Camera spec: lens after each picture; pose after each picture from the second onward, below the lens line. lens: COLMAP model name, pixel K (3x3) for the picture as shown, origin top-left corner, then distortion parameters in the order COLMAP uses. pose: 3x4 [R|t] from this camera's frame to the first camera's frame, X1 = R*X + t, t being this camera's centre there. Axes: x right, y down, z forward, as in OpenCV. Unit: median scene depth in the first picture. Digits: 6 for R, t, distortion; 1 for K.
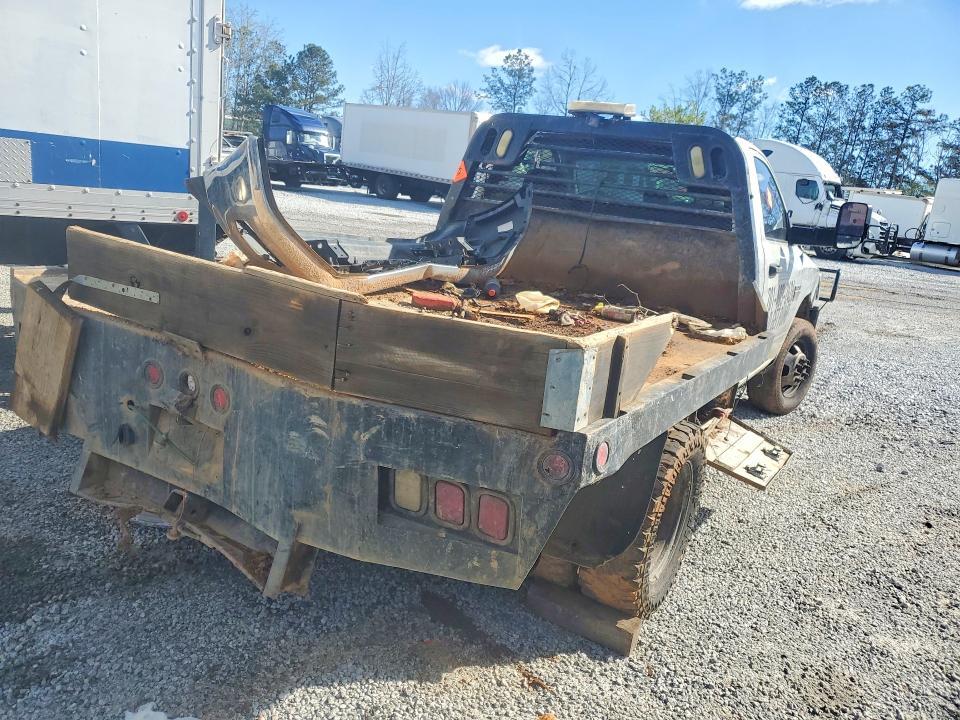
lens RADIAL K [[770.5, 0, 478.8], [0, 770.5, 326.3], [0, 0, 1]] dist [0.010604, 0.000766]
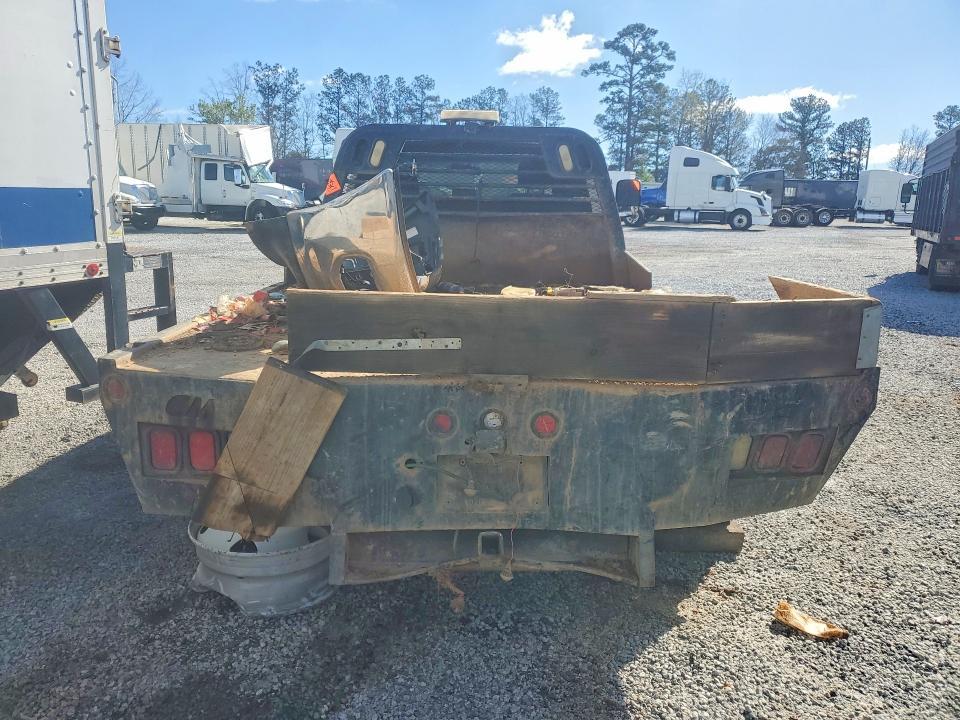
lens RADIAL K [[759.8, 0, 442.3], [0, 759.8, 322.0], [0, 0, 1]] dist [0.135075, -0.300721]
pose [[0.831810, -0.187483, 0.522439, -0.863610], [0.183093, 0.981226, 0.060610, -0.116039], [-0.523994, 0.045239, 0.850520, 0.178415]]
